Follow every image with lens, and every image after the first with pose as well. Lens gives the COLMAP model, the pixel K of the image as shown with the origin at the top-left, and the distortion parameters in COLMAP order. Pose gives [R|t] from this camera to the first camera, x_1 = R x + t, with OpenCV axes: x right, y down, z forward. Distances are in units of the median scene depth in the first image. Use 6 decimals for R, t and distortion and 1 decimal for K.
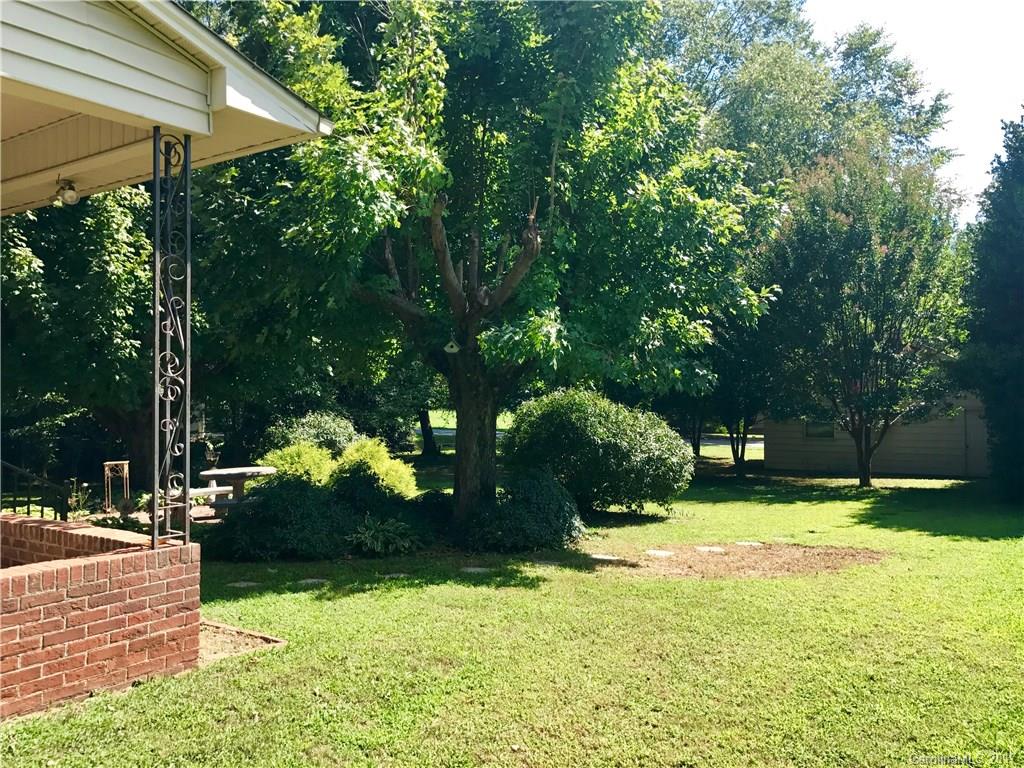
lens RADIAL K [[836.0, 0, 515.5], [0, 836.0, 379.8], [0, 0, 1]] dist [0.010089, -0.021354]
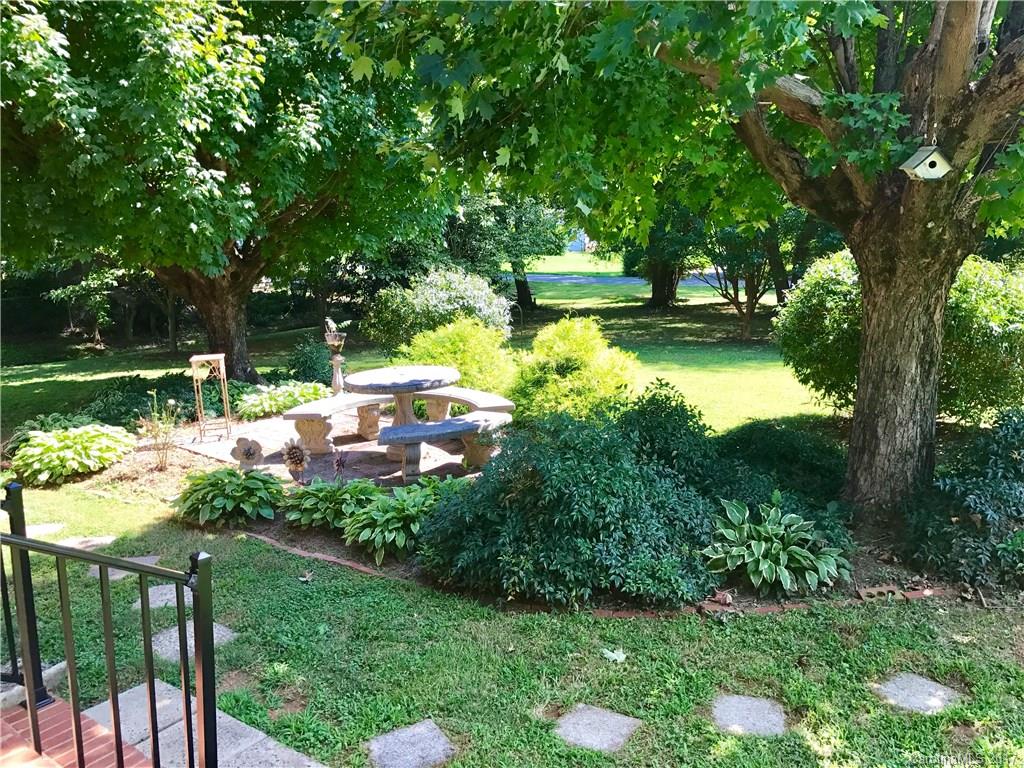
lens RADIAL K [[836.0, 0, 511.4], [0, 836.0, 391.4], [0, 0, 1]] dist [0.010089, -0.021354]
pose [[0.998877, -0.001271, -0.047356, -0.205776], [0.010953, 0.978749, 0.204769, -0.009656], [0.046090, -0.205058, 0.977664, 0.355651]]
